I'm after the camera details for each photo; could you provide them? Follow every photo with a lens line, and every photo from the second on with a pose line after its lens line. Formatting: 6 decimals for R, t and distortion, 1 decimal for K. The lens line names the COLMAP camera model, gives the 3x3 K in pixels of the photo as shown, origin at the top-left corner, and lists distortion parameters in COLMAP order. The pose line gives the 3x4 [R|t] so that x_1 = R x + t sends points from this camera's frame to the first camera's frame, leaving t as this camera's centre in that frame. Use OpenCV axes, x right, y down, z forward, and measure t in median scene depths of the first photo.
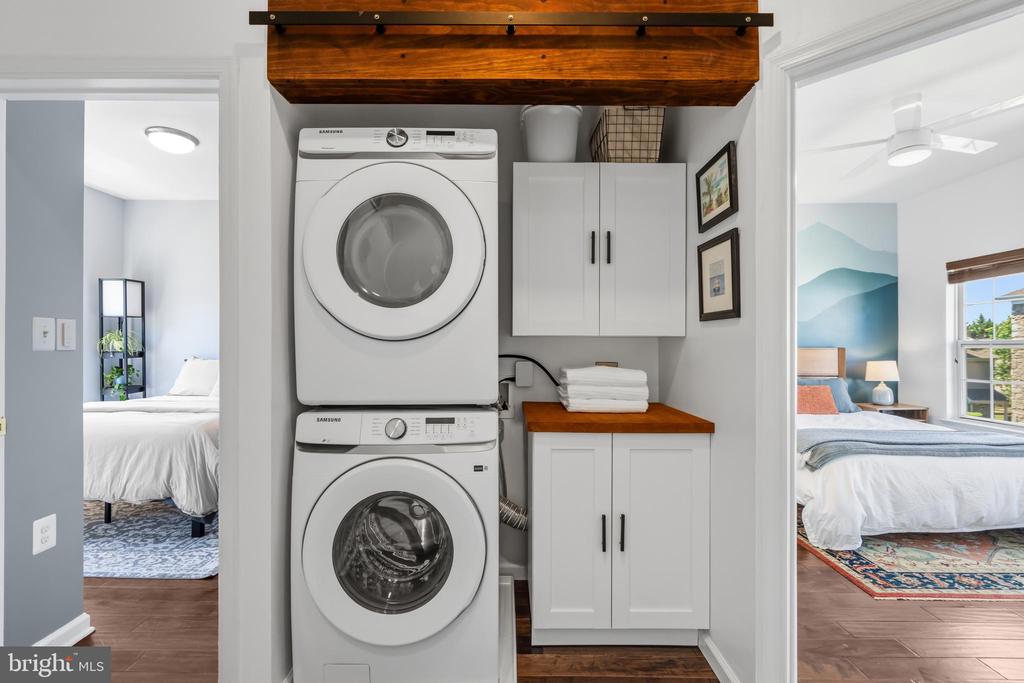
lens RADIAL K [[469.9, 0, 504.9], [0, 469.9, 343.0], [0, 0, 1]] dist [0.004729, 0.000698]
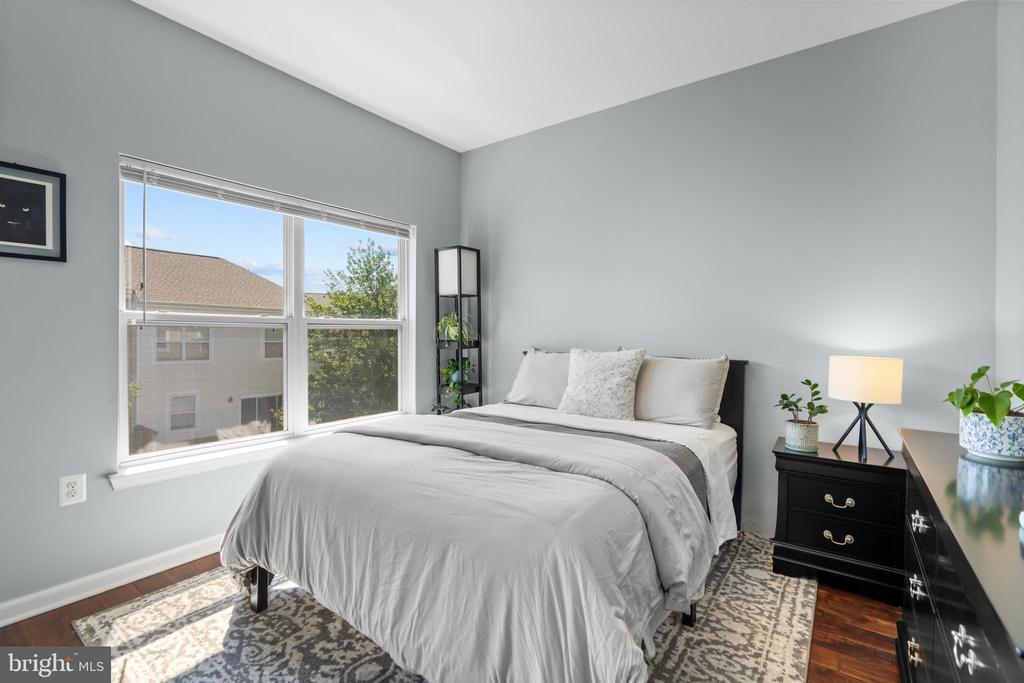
lens RADIAL K [[469.9, 0, 510.5], [0, 469.9, 340.7], [0, 0, 1]] dist [0.004729, 0.000698]
pose [[0.818325, 0.003688, -0.574744, -0.291871], [0.004031, 0.999918, 0.012156, 0.009410], [0.574741, -0.012264, 0.818243, 0.412915]]
